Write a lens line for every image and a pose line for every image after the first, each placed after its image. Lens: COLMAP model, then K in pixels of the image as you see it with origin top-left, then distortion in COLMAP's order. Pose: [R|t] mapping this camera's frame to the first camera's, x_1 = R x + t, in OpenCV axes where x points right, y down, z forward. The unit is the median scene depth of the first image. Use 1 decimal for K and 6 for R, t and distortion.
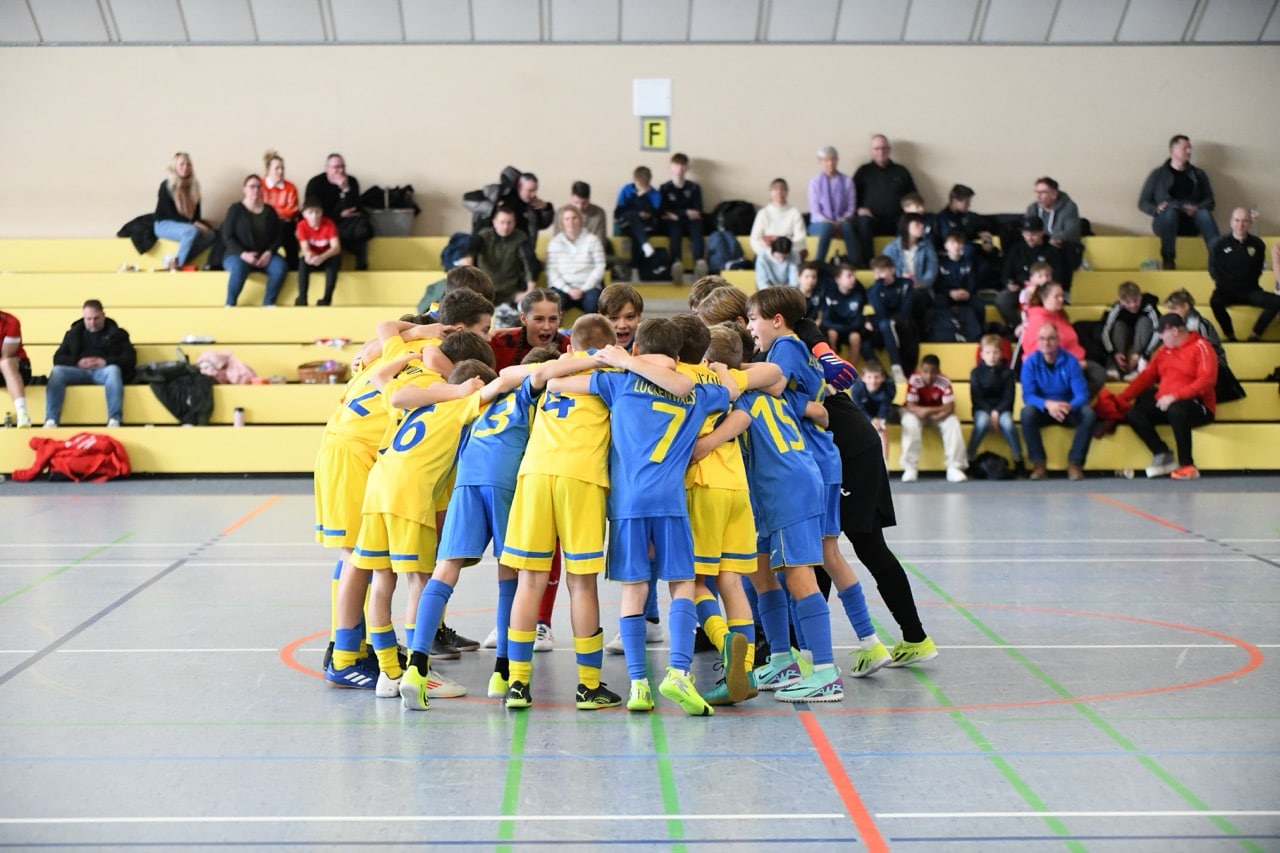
lens RADIAL K [[3152.9, 0, 639.3], [0, 3152.9, 425.0], [0, 0, 1]] dist [-0.163321, 0.000000]
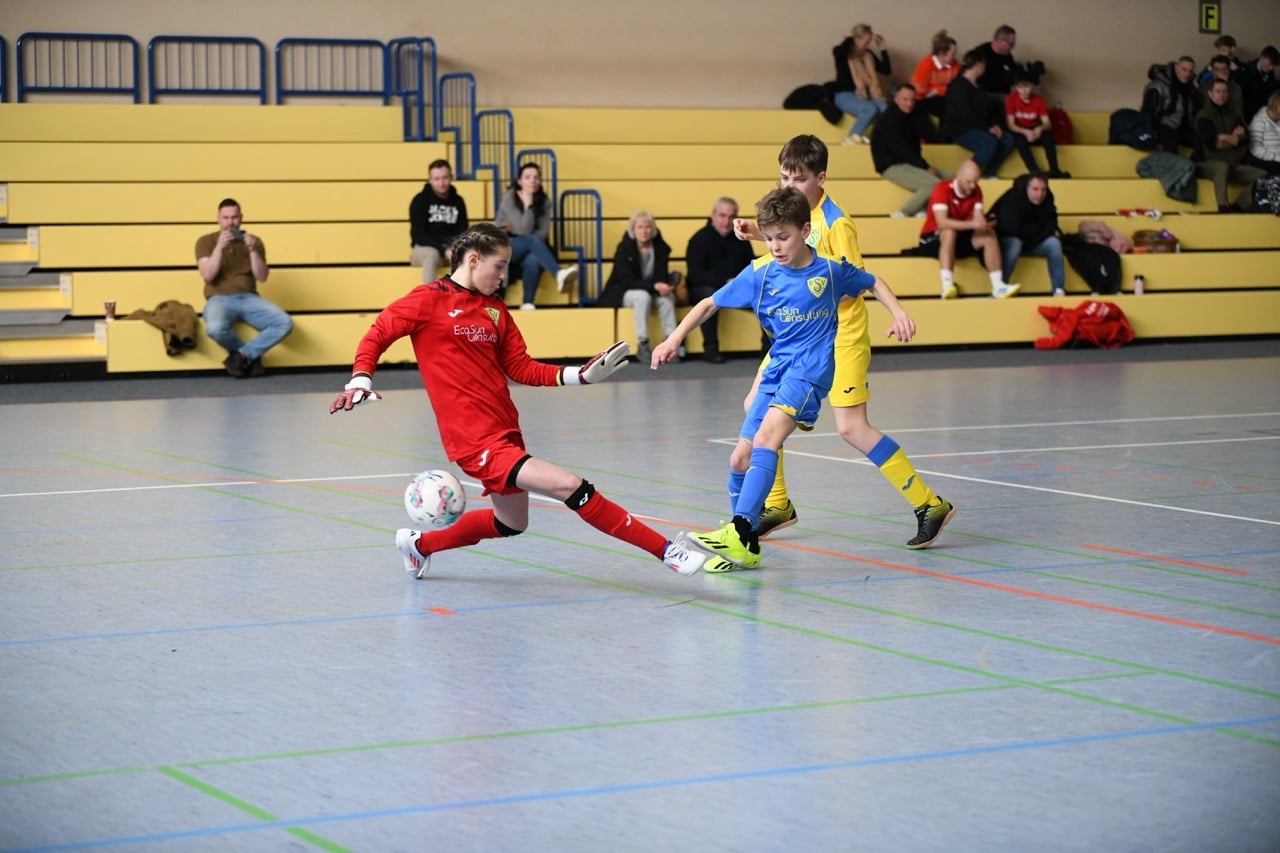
lens RADIAL K [[3424.3, 0, 639.5], [0, 3424.3, 425.8], [0, 0, 1]] dist [-0.189903, 0.000000]
pose [[0.888607, -0.034132, 0.457398, -0.722605], [0.024052, 0.999323, 0.027845, 0.007793], [-0.458039, -0.013742, 0.888826, 0.085405]]
